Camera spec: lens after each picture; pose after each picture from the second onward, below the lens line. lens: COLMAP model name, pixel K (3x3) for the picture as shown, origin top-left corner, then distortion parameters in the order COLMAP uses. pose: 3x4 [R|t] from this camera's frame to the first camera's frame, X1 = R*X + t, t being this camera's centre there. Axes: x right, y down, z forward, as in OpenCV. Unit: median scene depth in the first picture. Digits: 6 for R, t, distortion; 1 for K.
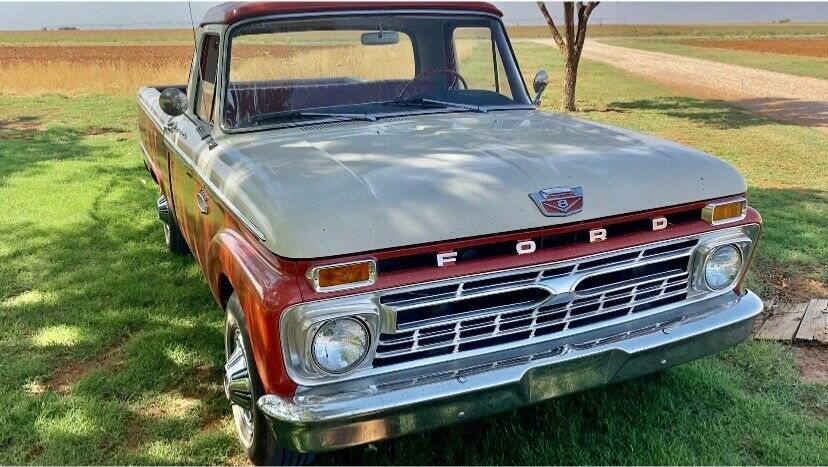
lens RADIAL K [[629.7, 0, 414.0], [0, 629.7, 233.5], [0, 0, 1]] dist [-0.002255, -0.000707]
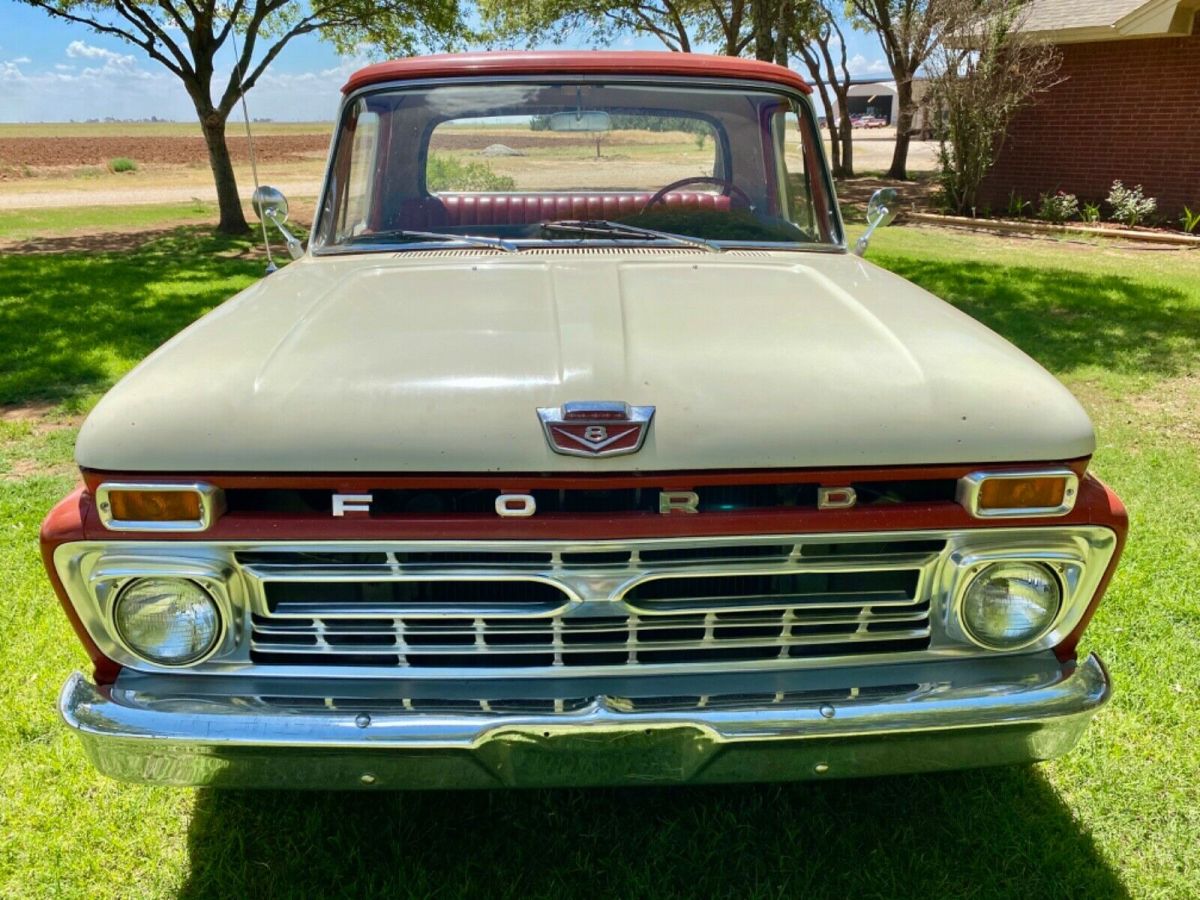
lens RADIAL K [[987.6, 0, 600.0], [0, 987.6, 450.0], [0, 0, 1]] dist [-0.116836, 0.011524]
pose [[0.945562, 0.129671, -0.298492, 0.473634], [-0.123418, 0.991557, 0.039787, -0.065017], [0.301131, -0.000782, 0.953583, 0.206058]]
